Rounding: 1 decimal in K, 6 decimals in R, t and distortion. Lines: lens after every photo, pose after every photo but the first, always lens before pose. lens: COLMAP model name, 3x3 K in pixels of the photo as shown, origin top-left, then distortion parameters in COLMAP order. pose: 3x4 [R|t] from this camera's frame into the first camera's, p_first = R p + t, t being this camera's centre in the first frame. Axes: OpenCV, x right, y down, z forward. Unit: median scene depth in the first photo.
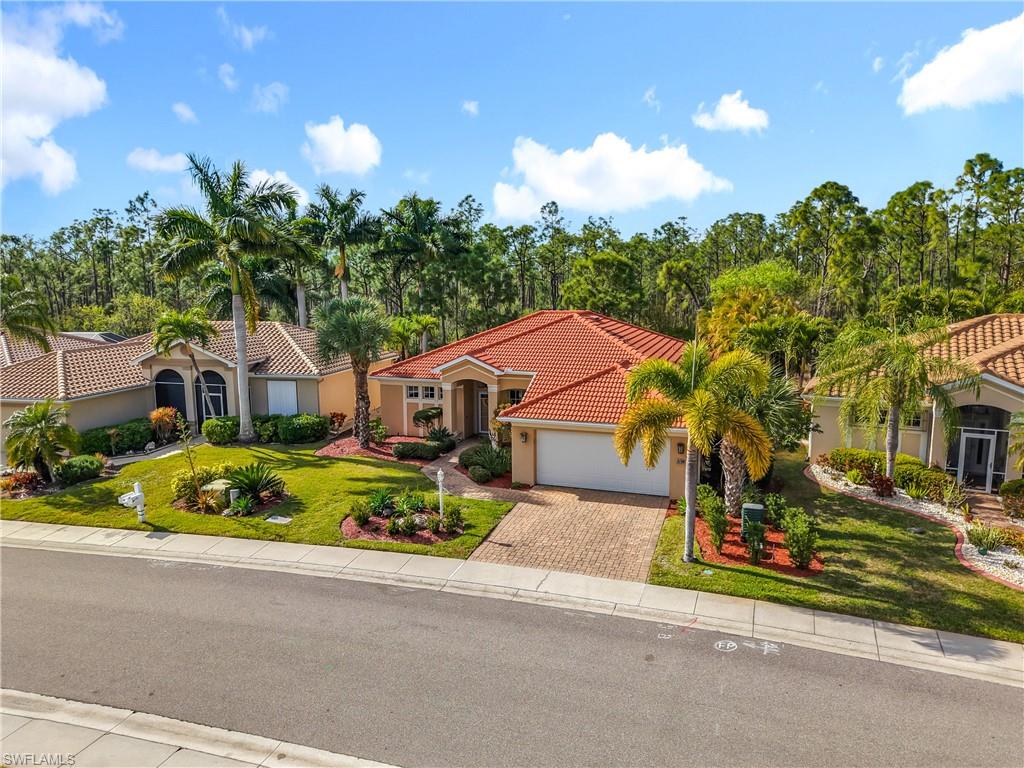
lens RADIAL K [[680.2, 0, 512.0], [0, 680.2, 384.0], [0, 0, 1]] dist [-0.000334, 0.000041]
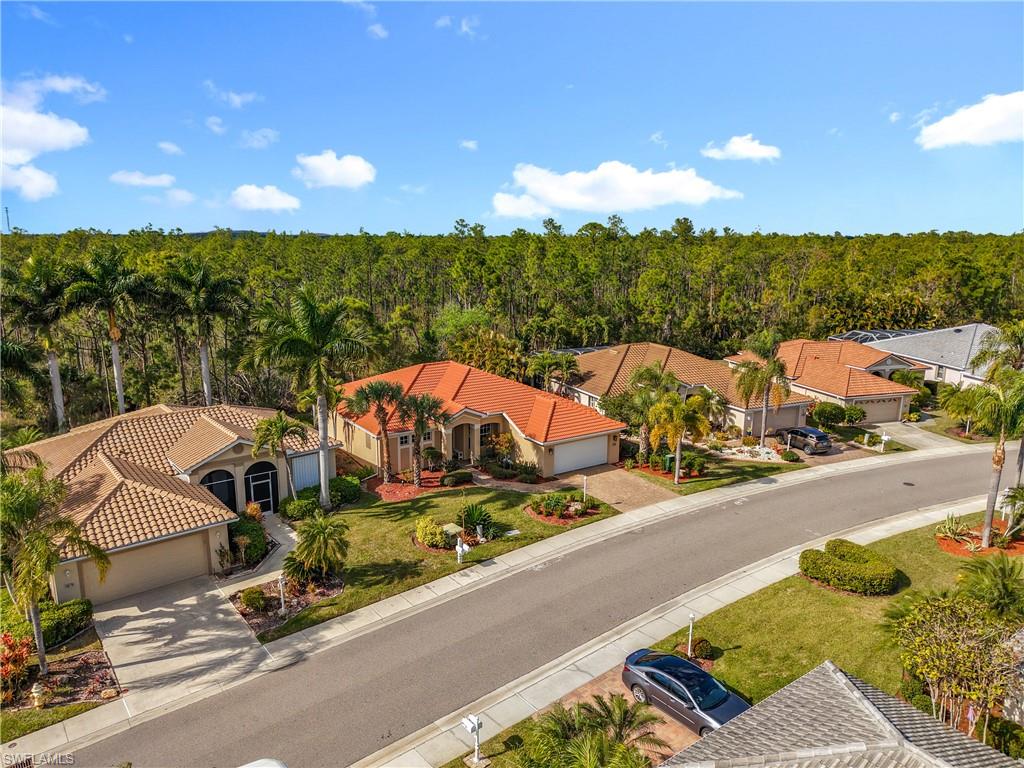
lens RADIAL K [[680.2, 0, 512.0], [0, 680.2, 384.0], [0, 0, 1]] dist [-0.000334, 0.000041]
pose [[0.634393, -0.152537, 0.757812, -1.610279], [0.114679, 0.988061, 0.102880, -0.337953], [-0.764457, 0.021639, 0.644311, -0.051835]]
